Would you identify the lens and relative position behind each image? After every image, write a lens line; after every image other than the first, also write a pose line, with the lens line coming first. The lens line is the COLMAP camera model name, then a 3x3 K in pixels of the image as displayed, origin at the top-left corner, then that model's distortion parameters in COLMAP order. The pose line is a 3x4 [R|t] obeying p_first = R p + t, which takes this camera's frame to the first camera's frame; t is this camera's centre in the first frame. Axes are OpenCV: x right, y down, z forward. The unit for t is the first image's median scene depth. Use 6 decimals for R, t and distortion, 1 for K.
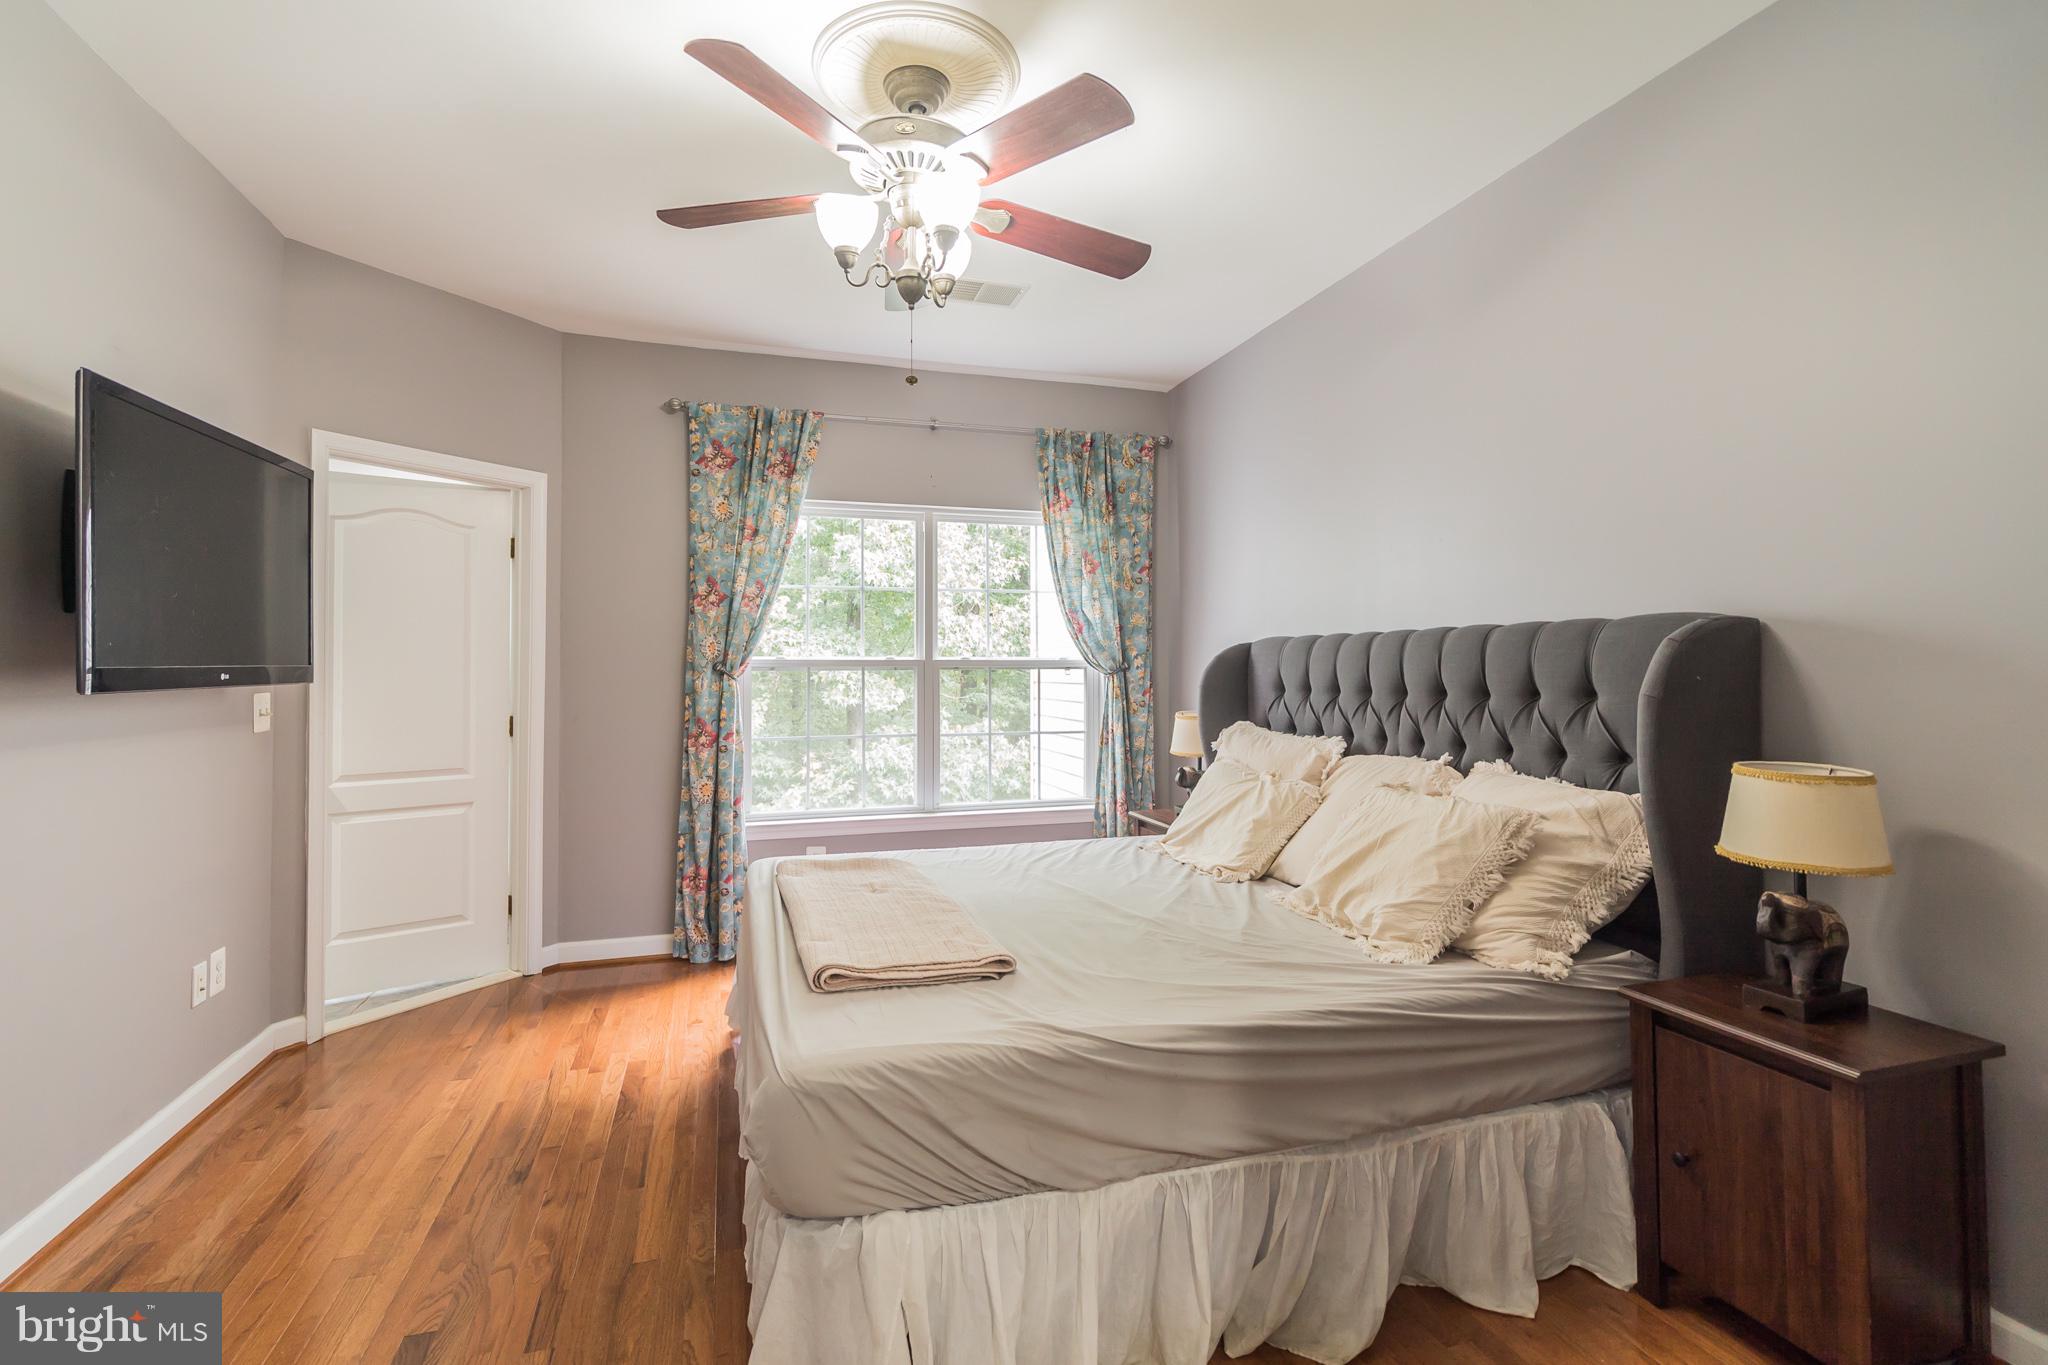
lens RADIAL K [[946.4, 0, 1020.7], [0, 946.4, 653.0], [0, 0, 1]] dist [-0.004401, 0.003589]
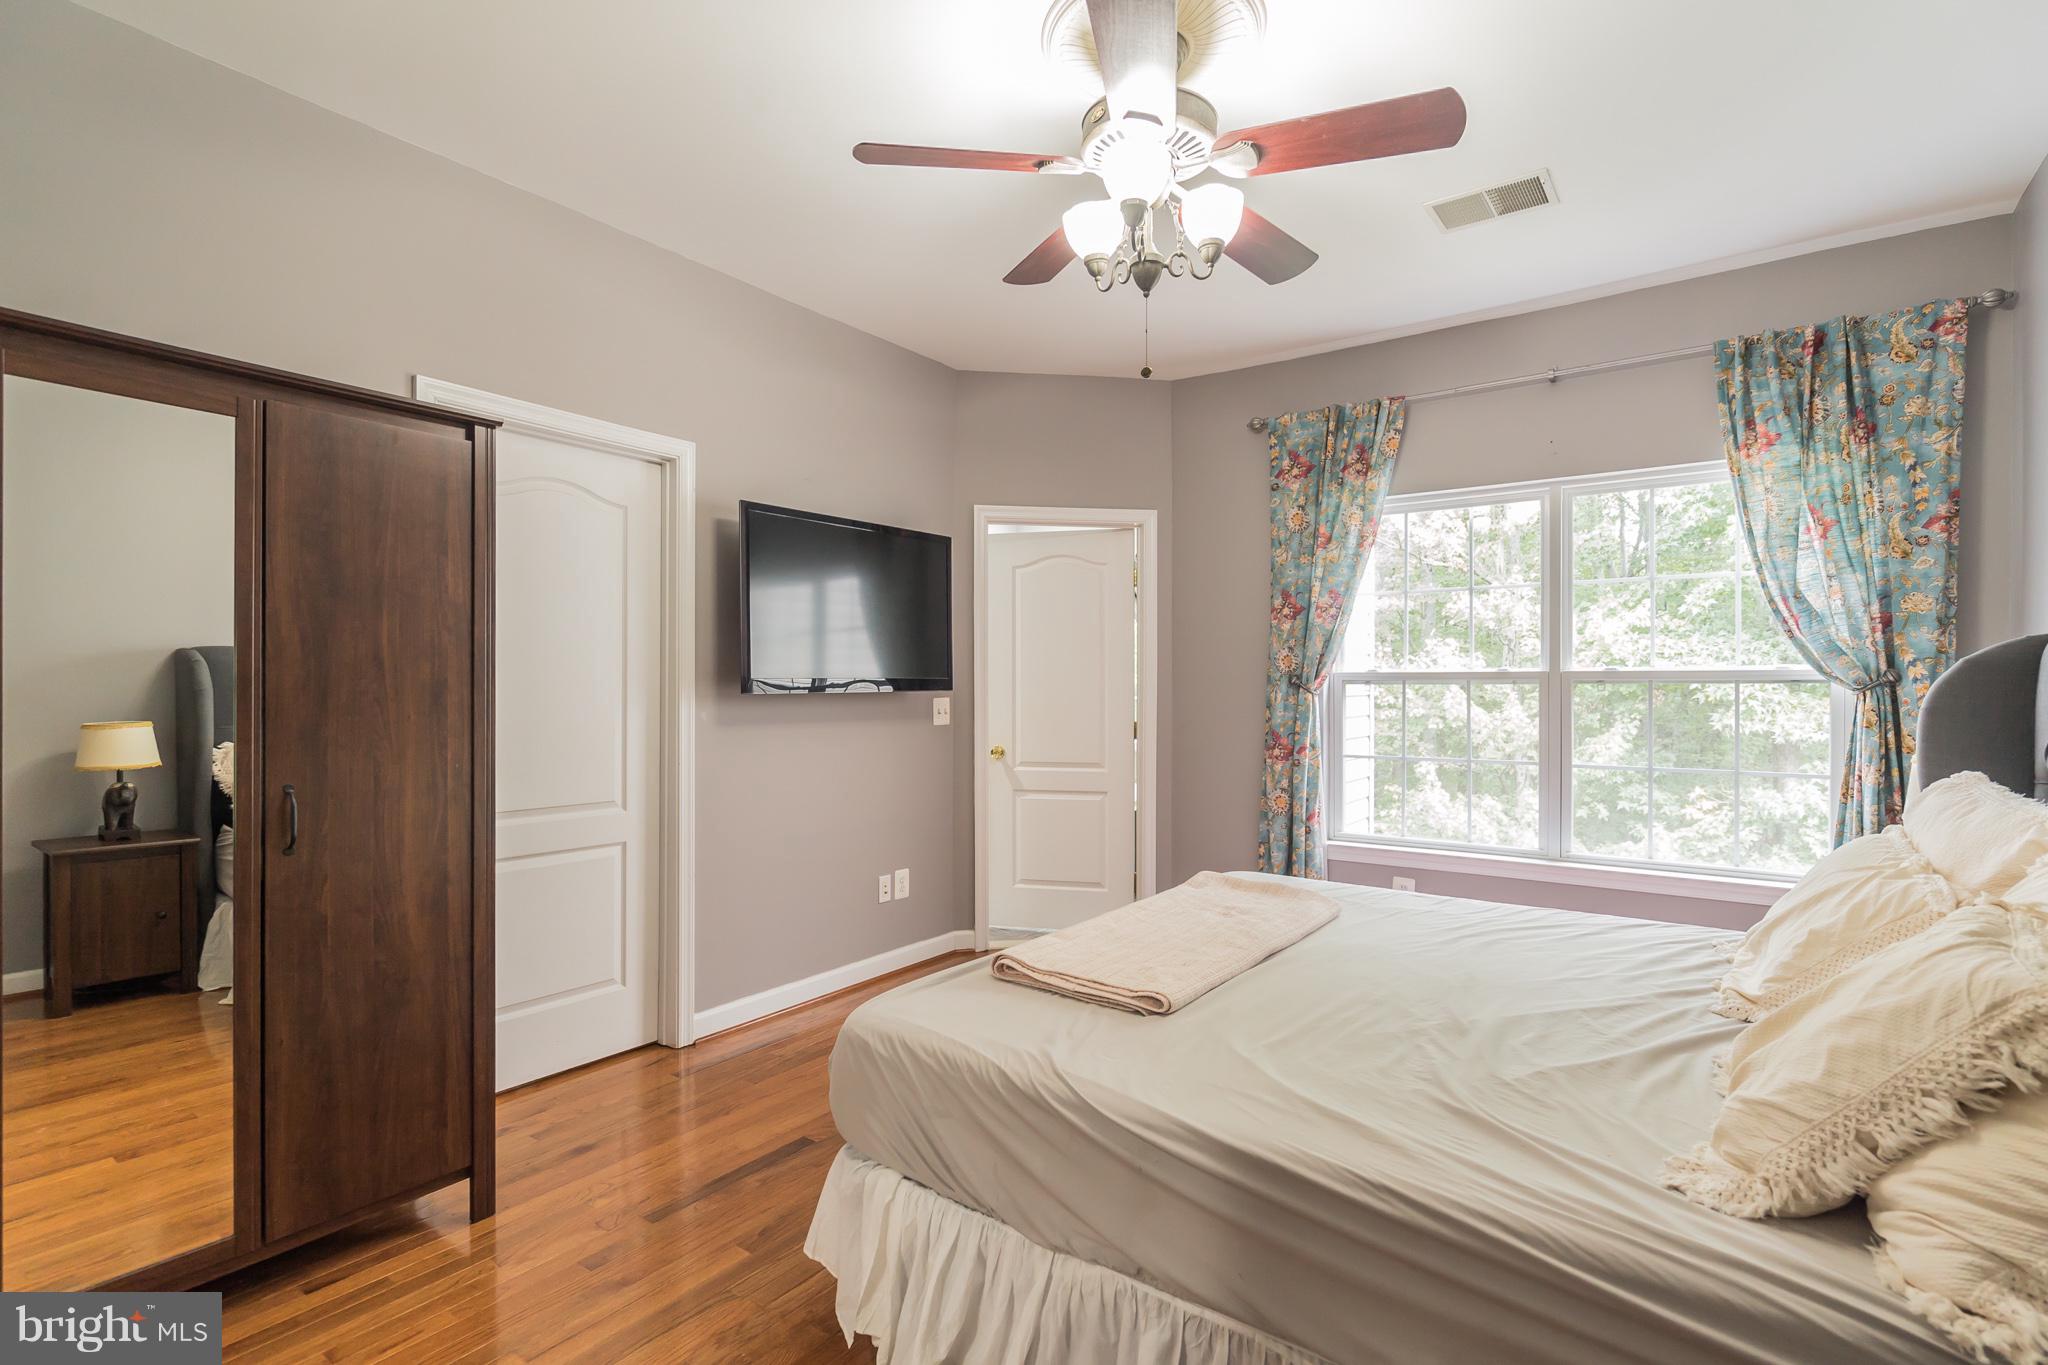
lens RADIAL K [[946.4, 0, 1018.4], [0, 946.4, 693.0], [0, 0, 1]] dist [-0.004401, 0.003589]
pose [[0.603634, 0.008887, -0.797212, 0.295922], [0.010329, 0.999767, 0.018966, 0.006628], [0.797195, -0.019683, 0.603401, 0.168848]]
